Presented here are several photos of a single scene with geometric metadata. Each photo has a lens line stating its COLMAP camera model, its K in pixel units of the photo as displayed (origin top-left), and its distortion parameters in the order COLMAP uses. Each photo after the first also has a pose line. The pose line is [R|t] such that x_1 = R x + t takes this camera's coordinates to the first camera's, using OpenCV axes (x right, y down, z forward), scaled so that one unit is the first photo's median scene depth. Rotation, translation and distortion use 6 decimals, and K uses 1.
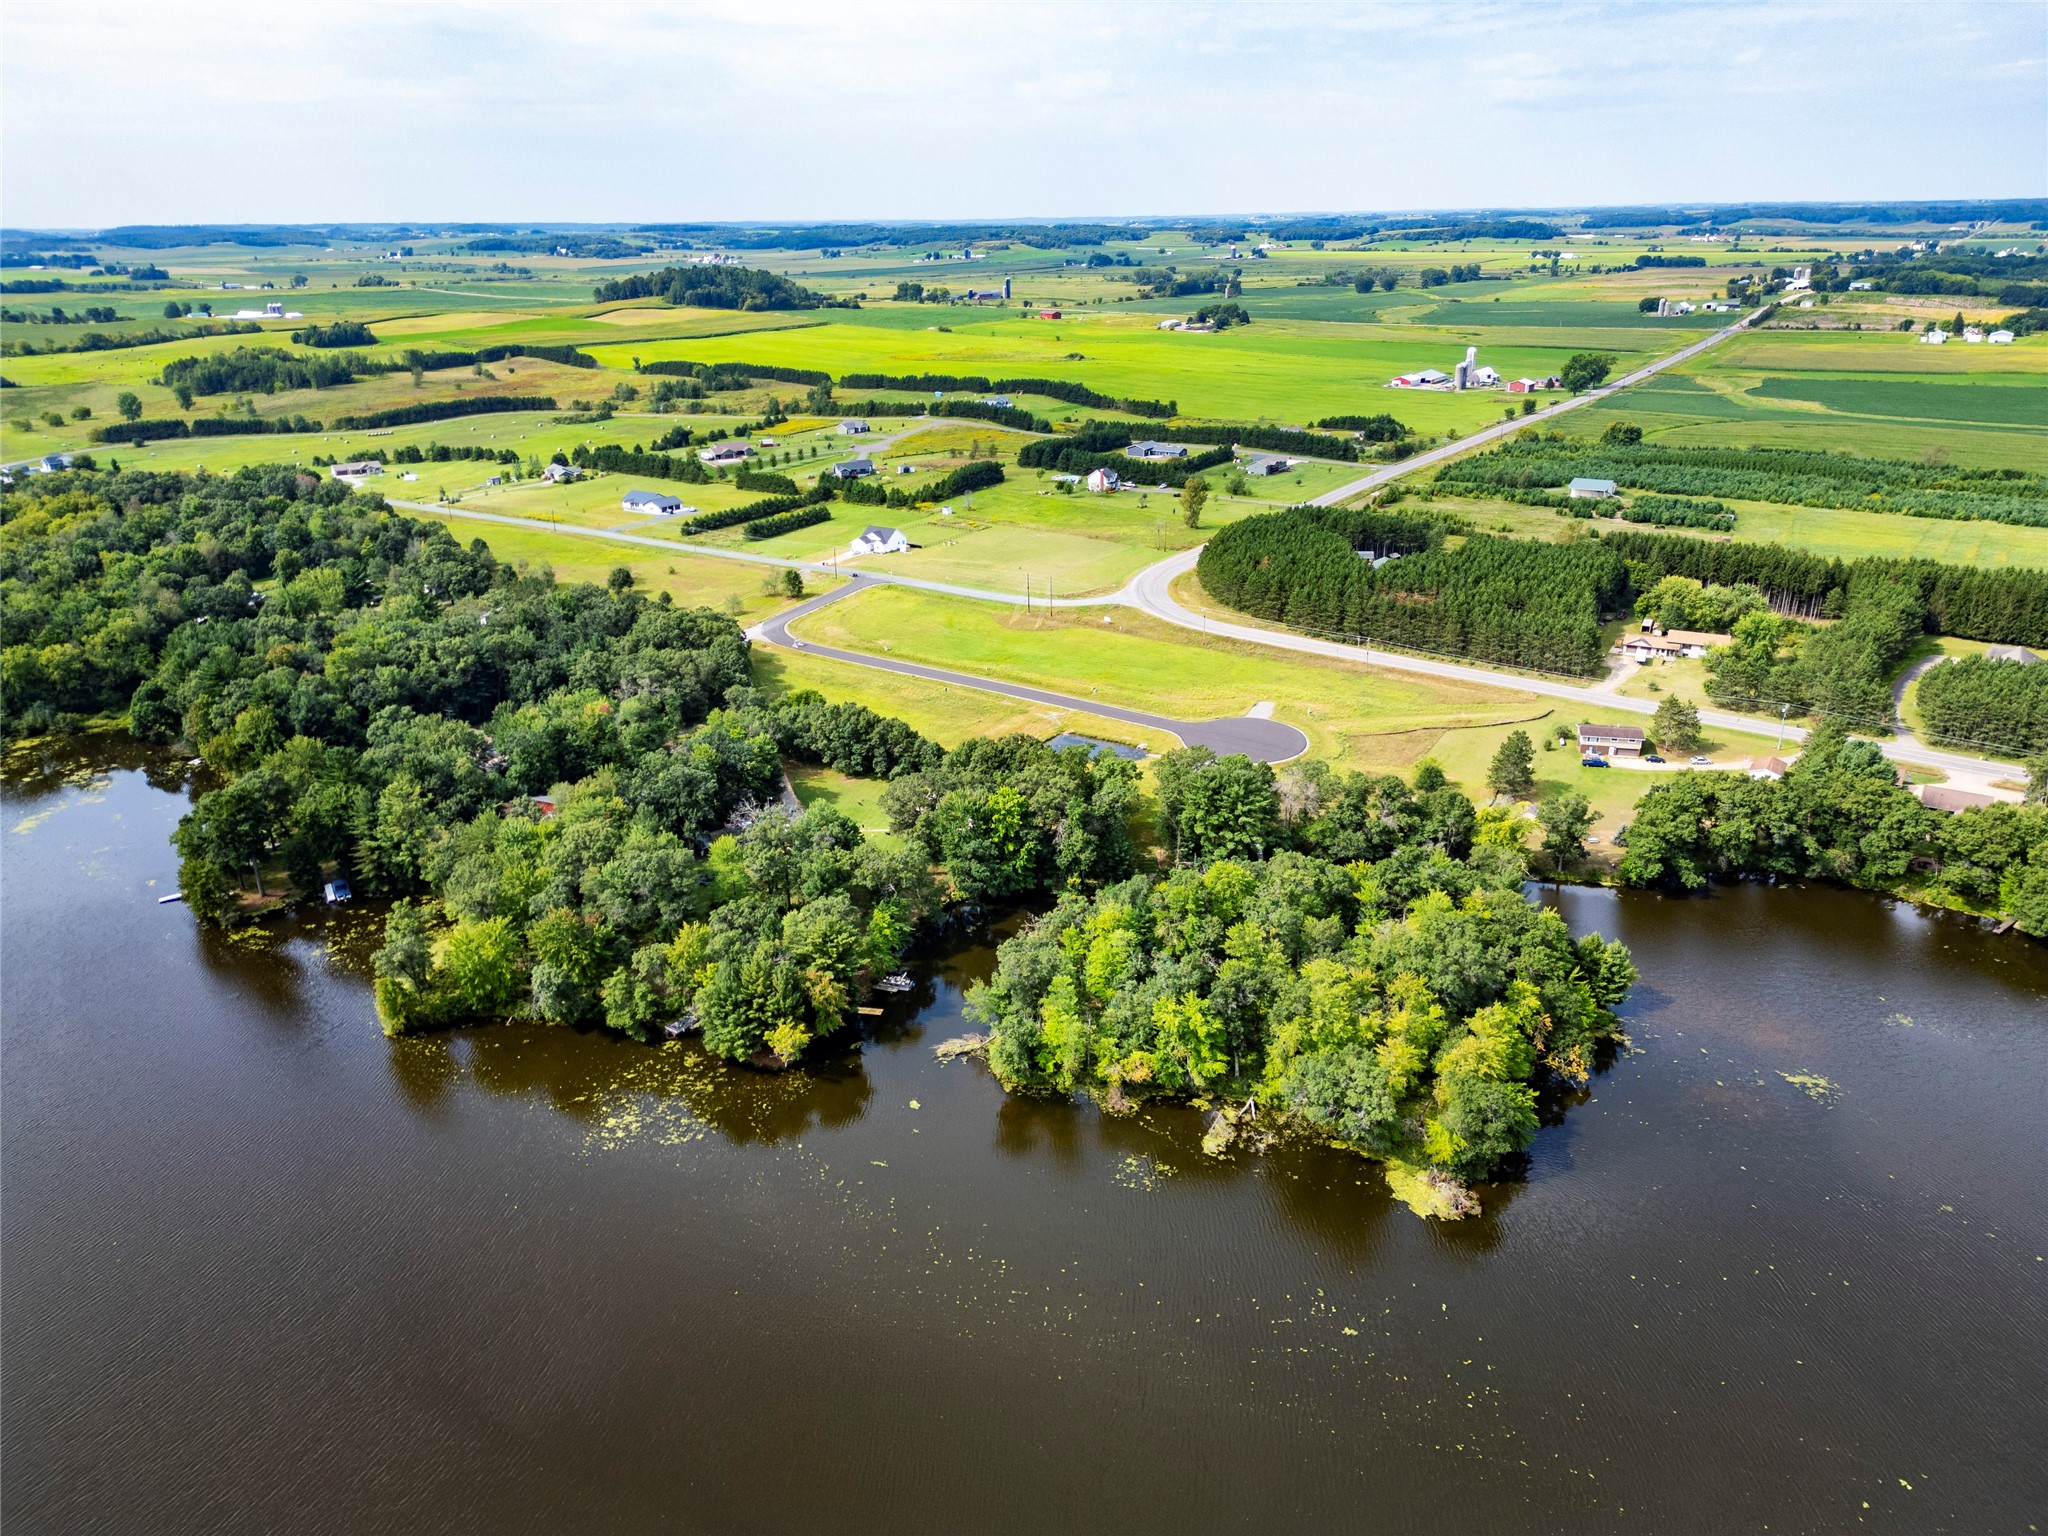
lens RADIAL K [[1422.8, 0, 1020.6], [0, 1422.8, 761.5], [0, 0, 1]] dist [0.091230, -0.121843]
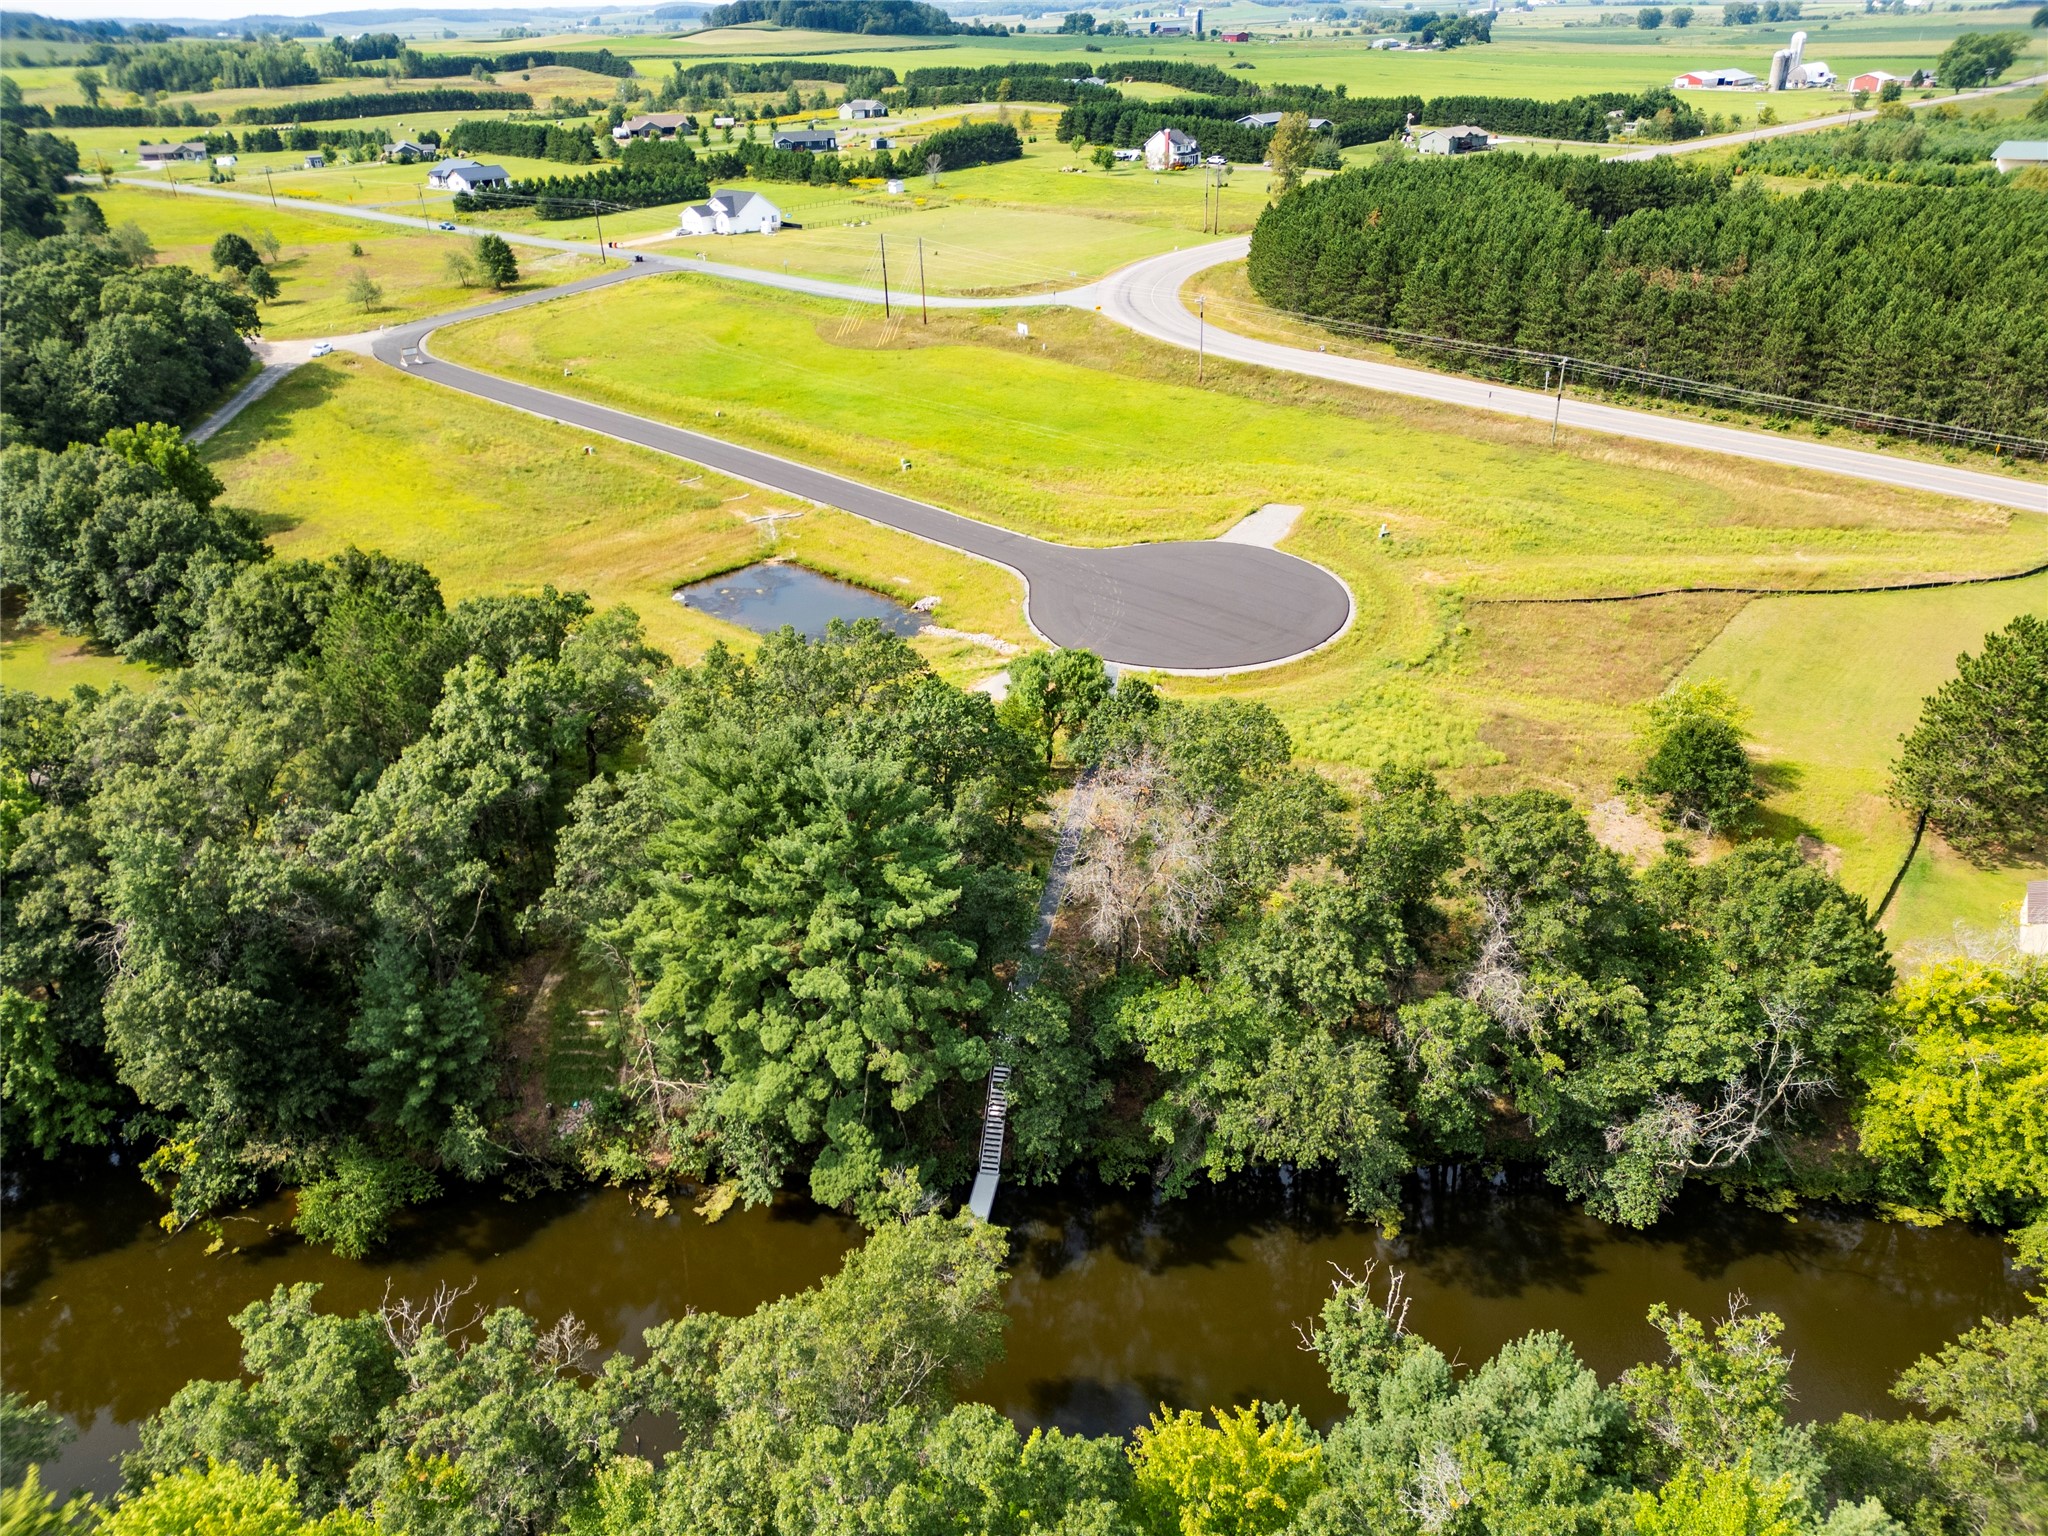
lens RADIAL K [[1427.4, 0, 1024.0], [0, 1427.4, 768.0], [0, 0, 1]] dist [0.045413, -0.036270]
pose [[0.988815, 0.063756, -0.134831, 0.146813], [-0.046420, 0.990684, 0.128025, -0.015055], [0.141737, -0.120334, 0.982563, 0.536713]]
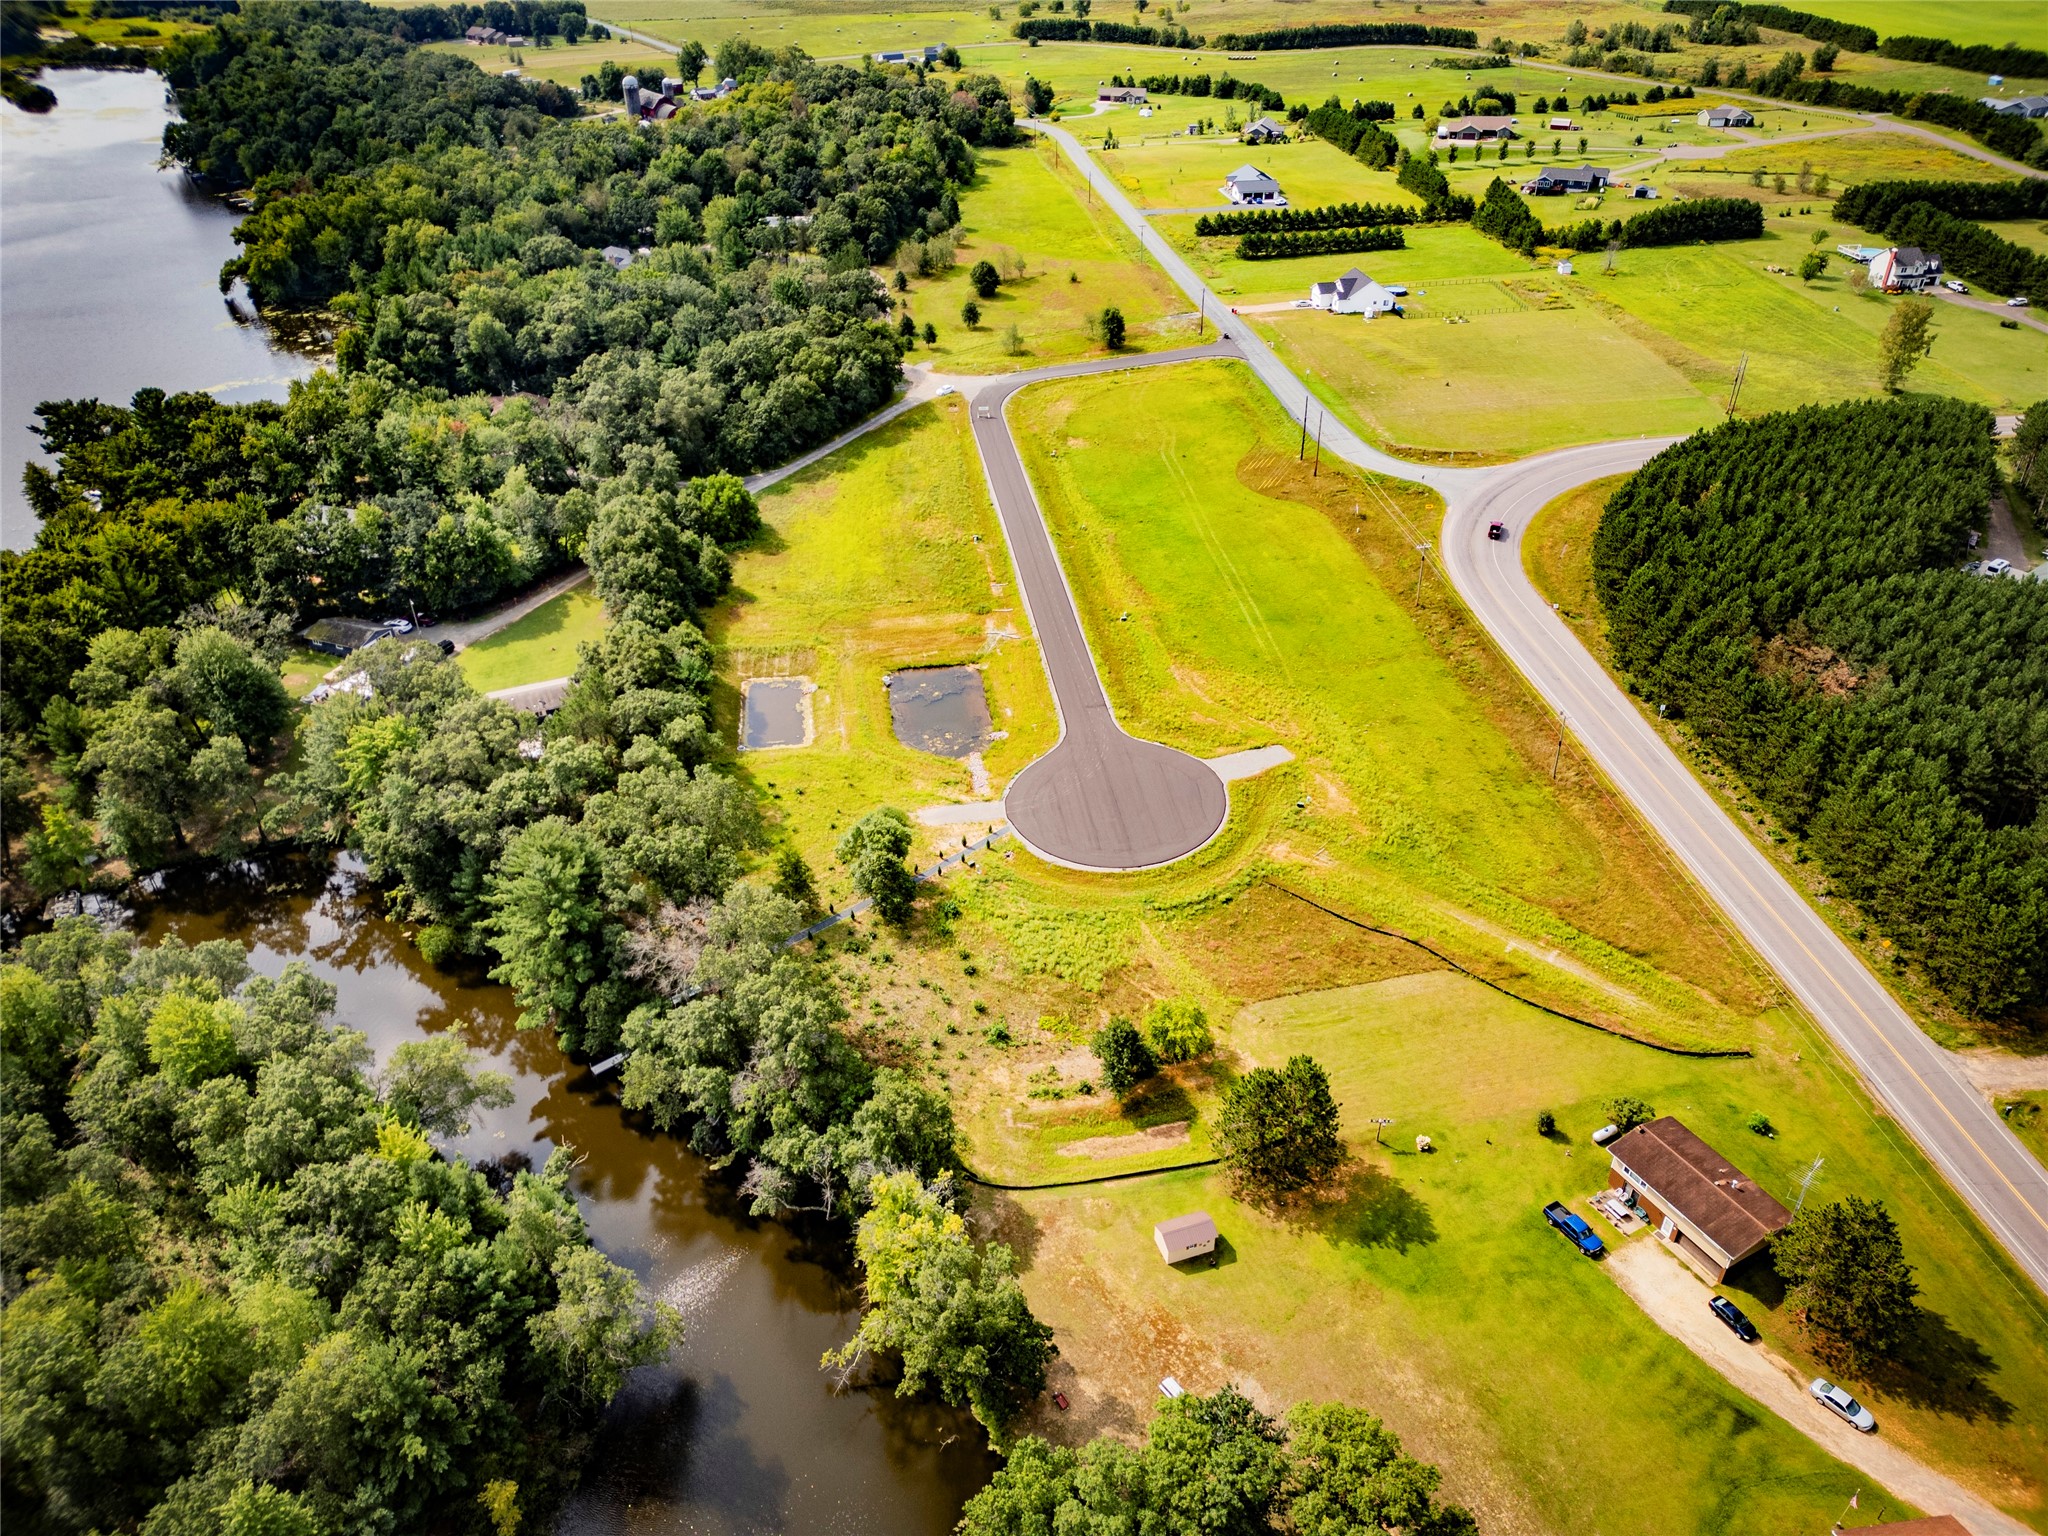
lens RADIAL K [[1423.4, 0, 1024.0], [0, 1423.4, 768.0], [0, 0, 1]] dist [0.068054, -0.069588]
pose [[0.667337, 0.414980, -0.618428, 0.406610], [-0.264534, 0.908306, 0.324041, -0.169033], [0.696192, -0.052649, 0.715922, 0.508688]]
